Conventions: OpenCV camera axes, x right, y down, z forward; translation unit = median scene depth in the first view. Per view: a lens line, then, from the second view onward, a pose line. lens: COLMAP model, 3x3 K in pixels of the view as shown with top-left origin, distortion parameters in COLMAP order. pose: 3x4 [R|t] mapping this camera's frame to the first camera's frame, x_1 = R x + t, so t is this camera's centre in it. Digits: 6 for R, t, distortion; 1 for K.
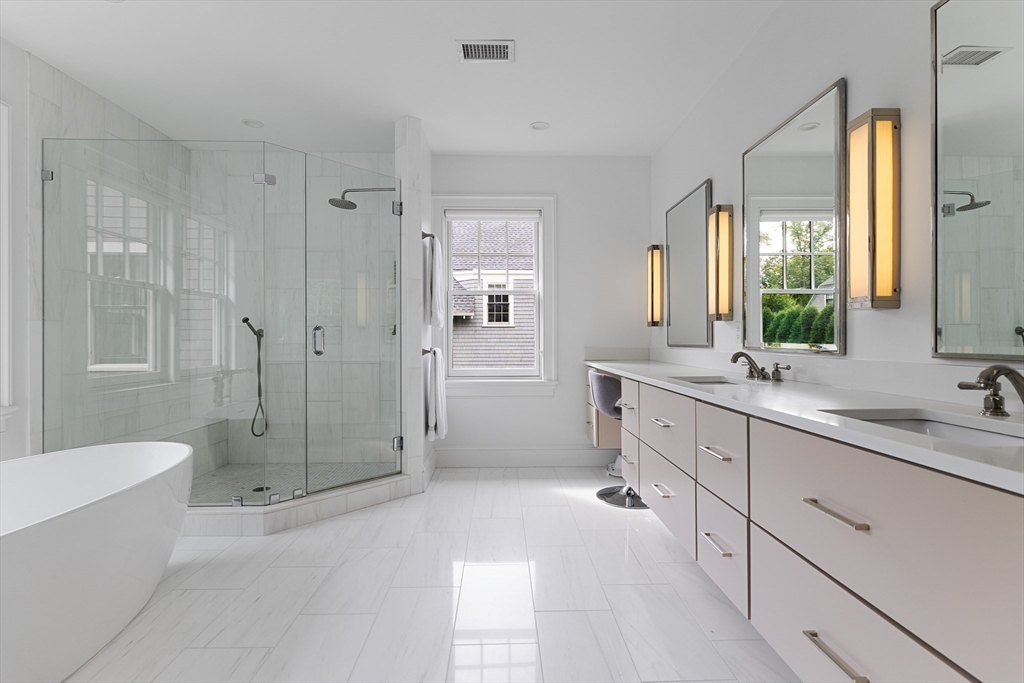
lens RADIAL K [[499.7, 0, 512.1], [0, 499.7, 339.6], [0, 0, 1]] dist [-0.000053, -0.000465]
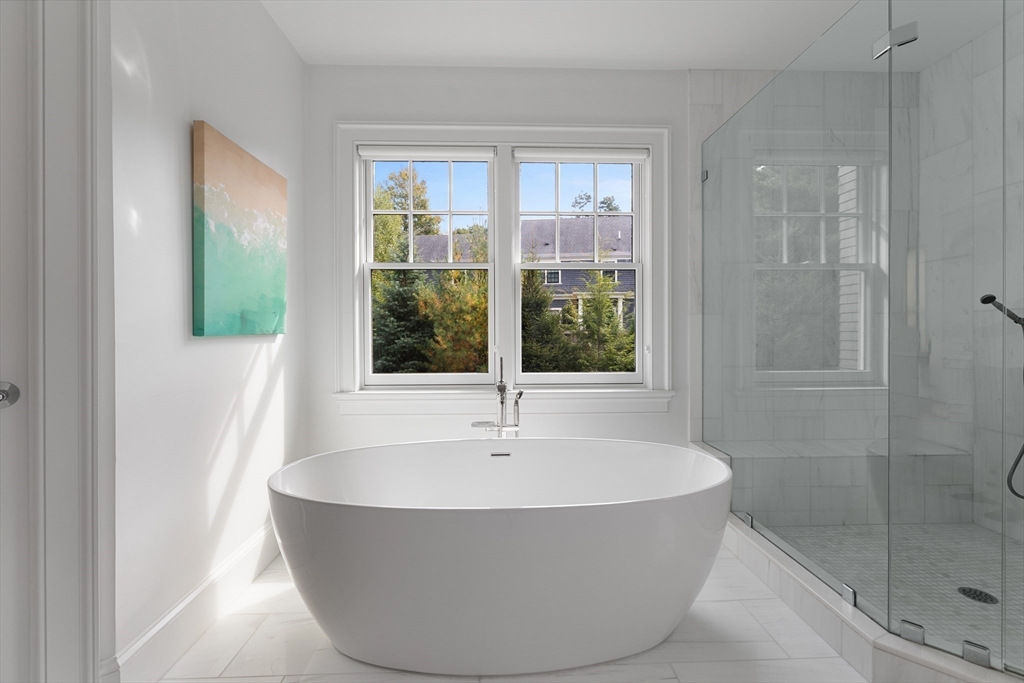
lens RADIAL K [[431.5, 0, 508.8], [0, 431.5, 334.5], [0, 0, 1]] dist [-0.002815, -0.000007]
pose [[0.007841, 0.004413, -0.999960, -0.019884], [0.002054, 0.999988, 0.004429, 0.000508], [0.999967, -0.002089, 0.007831, 0.475587]]
